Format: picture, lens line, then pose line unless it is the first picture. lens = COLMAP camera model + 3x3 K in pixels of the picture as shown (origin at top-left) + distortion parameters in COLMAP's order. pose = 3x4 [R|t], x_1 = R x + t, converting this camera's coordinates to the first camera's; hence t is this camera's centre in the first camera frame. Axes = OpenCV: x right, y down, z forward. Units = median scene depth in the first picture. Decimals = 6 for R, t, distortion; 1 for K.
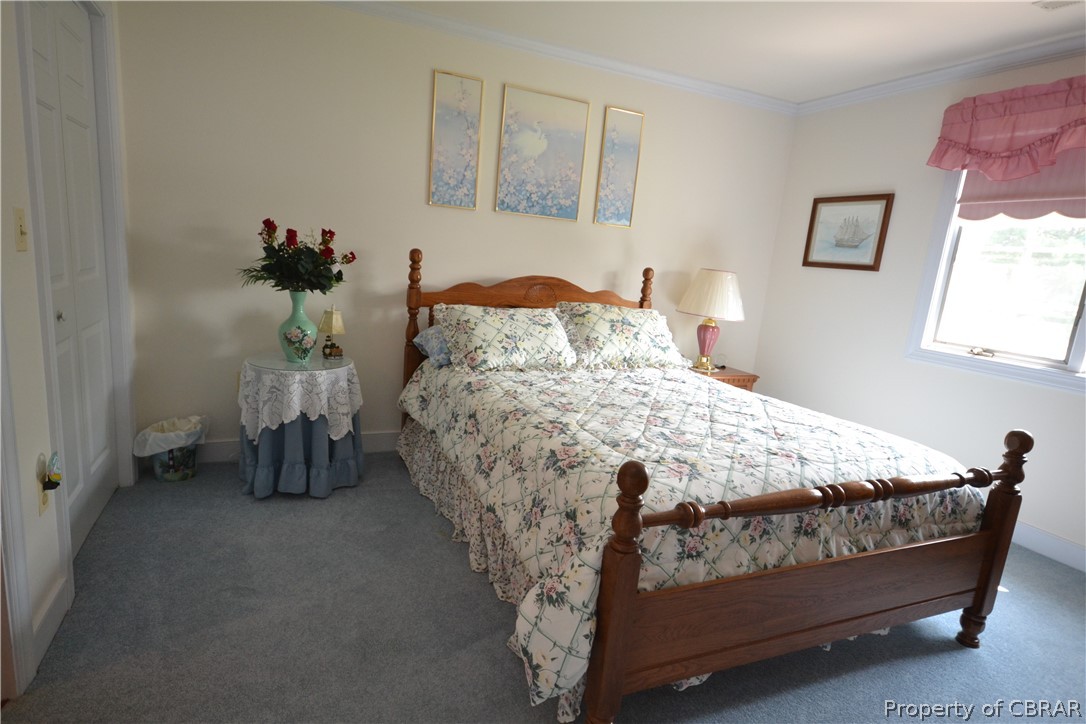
lens RADIAL K [[574.4, 0, 523.6], [0, 574.4, 367.7], [0, 0, 1]] dist [0.003752, 0.001369]
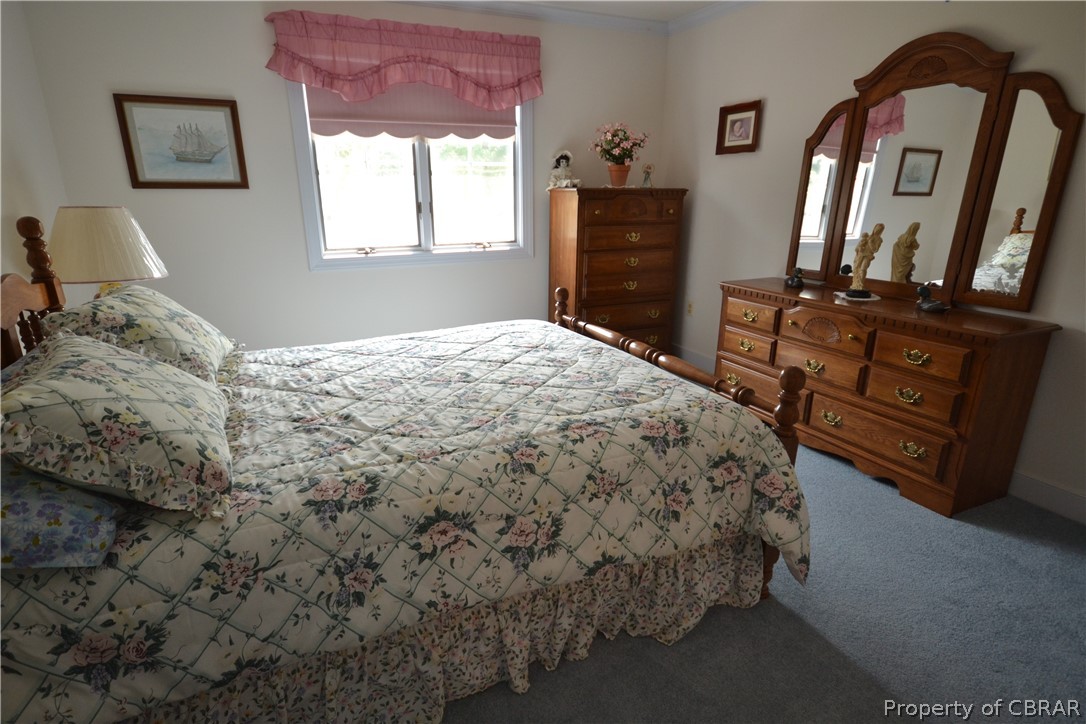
lens RADIAL K [[574.4, 0, 523.6], [0, 574.4, 367.7], [0, 0, 1]] dist [0.003752, 0.001369]
pose [[-0.024974, -0.373903, 0.927131, -0.517788], [0.199198, 0.906962, 0.371134, -0.226565], [-0.979641, 0.193951, 0.051831, 0.802205]]
